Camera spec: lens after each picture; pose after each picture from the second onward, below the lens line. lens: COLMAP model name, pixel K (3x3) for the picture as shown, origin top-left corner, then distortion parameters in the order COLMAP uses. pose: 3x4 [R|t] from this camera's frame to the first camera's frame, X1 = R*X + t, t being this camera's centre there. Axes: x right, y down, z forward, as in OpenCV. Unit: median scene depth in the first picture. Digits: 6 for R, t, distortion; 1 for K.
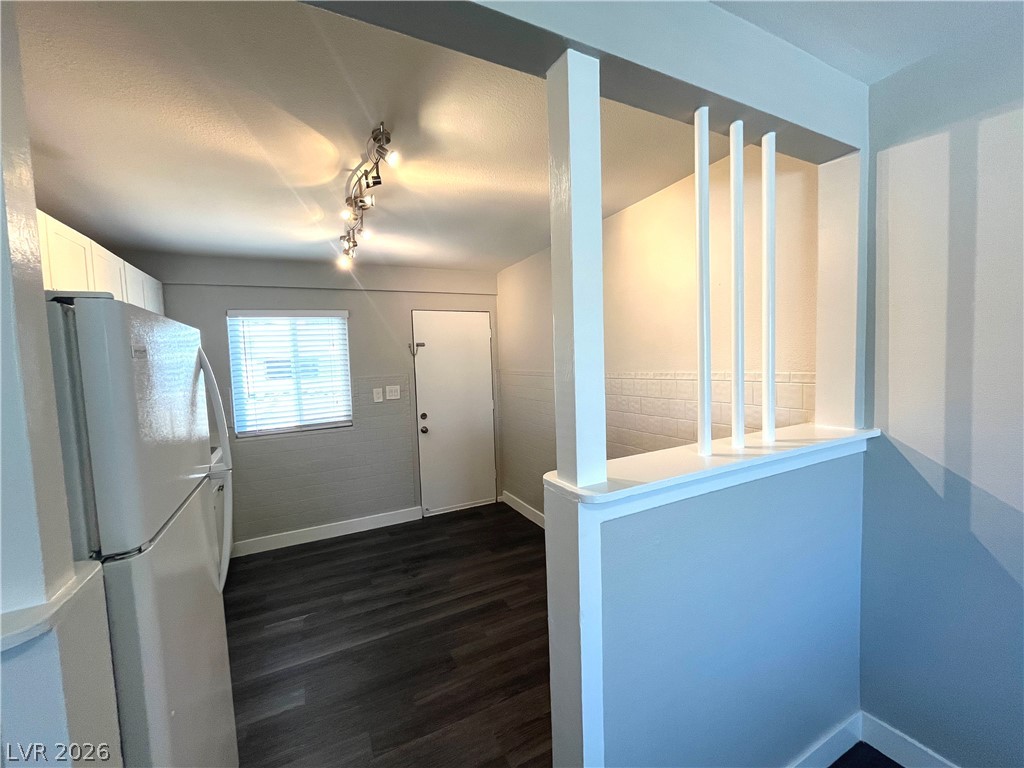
lens RADIAL K [[419.7, 0, 504.4], [0, 419.7, 384.6], [0, 0, 1]] dist [-0.000172, -0.000024]
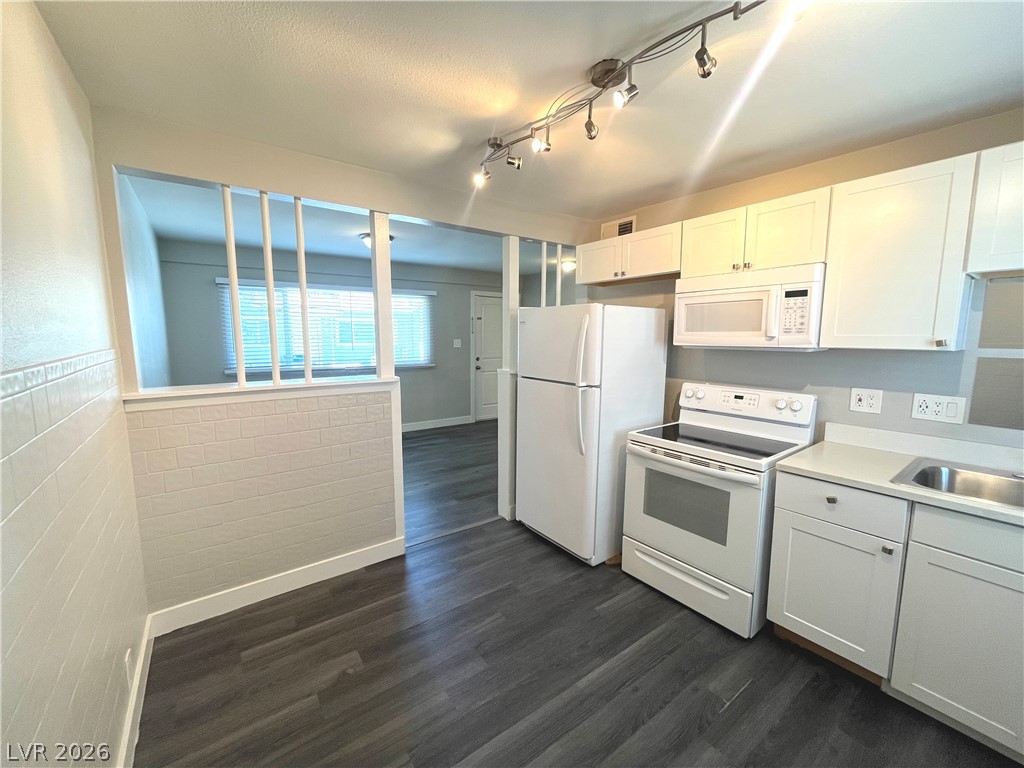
lens RADIAL K [[413.9, 0, 508.8], [0, 413.9, 384.6], [0, 0, 1]] dist [-0.001795, -0.000086]
pose [[-0.984600, 0.057217, -0.165193, -0.045263], [0.024526, 0.980789, 0.193523, -0.062853], [0.173093, 0.186492, -0.967088, 1.187280]]
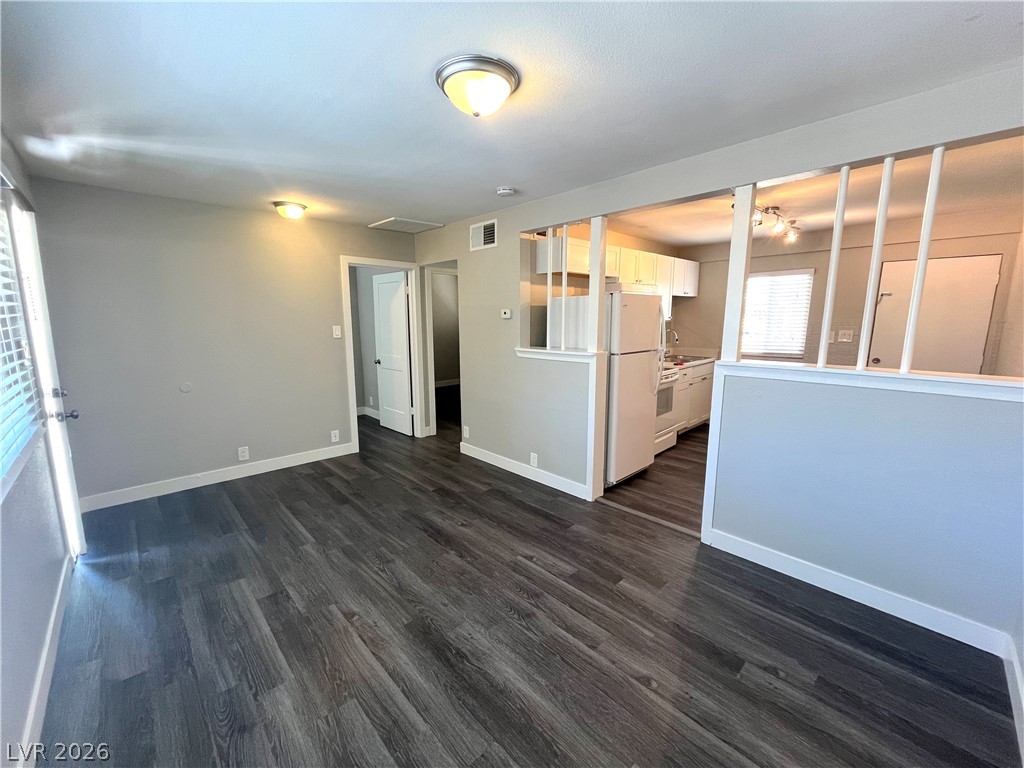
lens RADIAL K [[413.9, 0, 508.8], [0, 413.9, 384.6], [0, 0, 1]] dist [-0.001795, -0.000086]
pose [[0.299212, 0.192736, -0.934518, 0.684807], [-0.066855, 0.981215, 0.180961, 0.006329], [0.951842, 0.008332, 0.306477, -0.311290]]
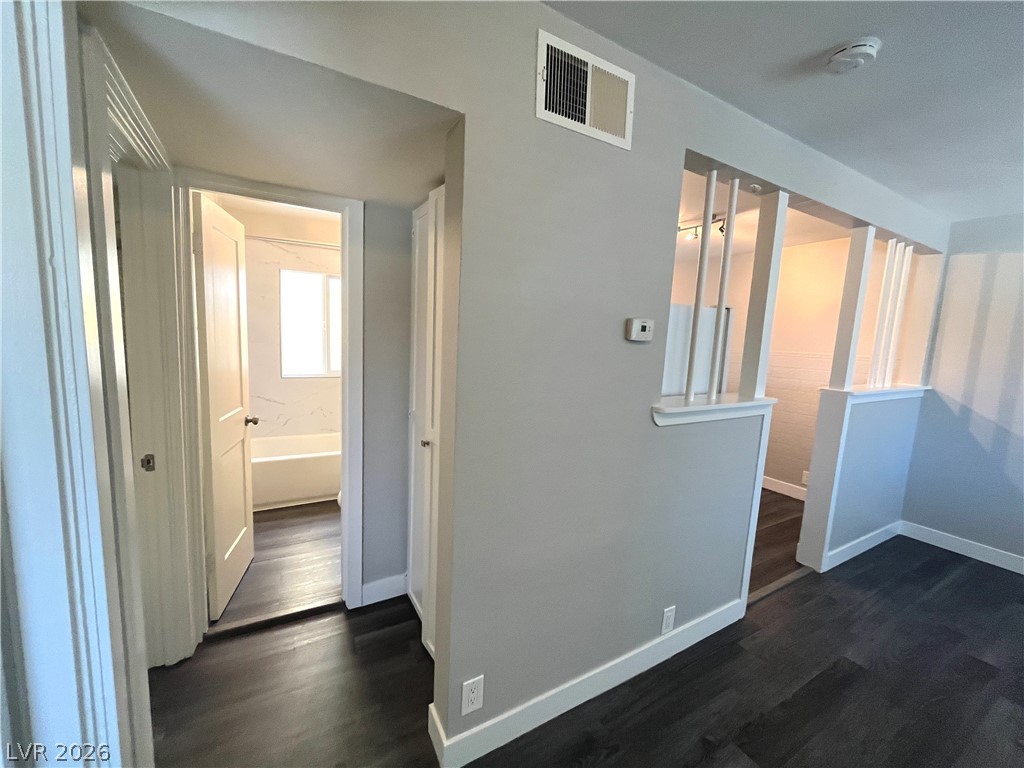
lens RADIAL K [[410.9, 0, 507.9], [0, 410.9, 385.1], [0, 0, 1]] dist [-0.003009, 0.000100]
pose [[0.994584, 0.073644, 0.073348, -0.659704], [-0.077898, 0.995335, 0.056929, 0.071801], [-0.068813, -0.062334, 0.995680, -0.434415]]
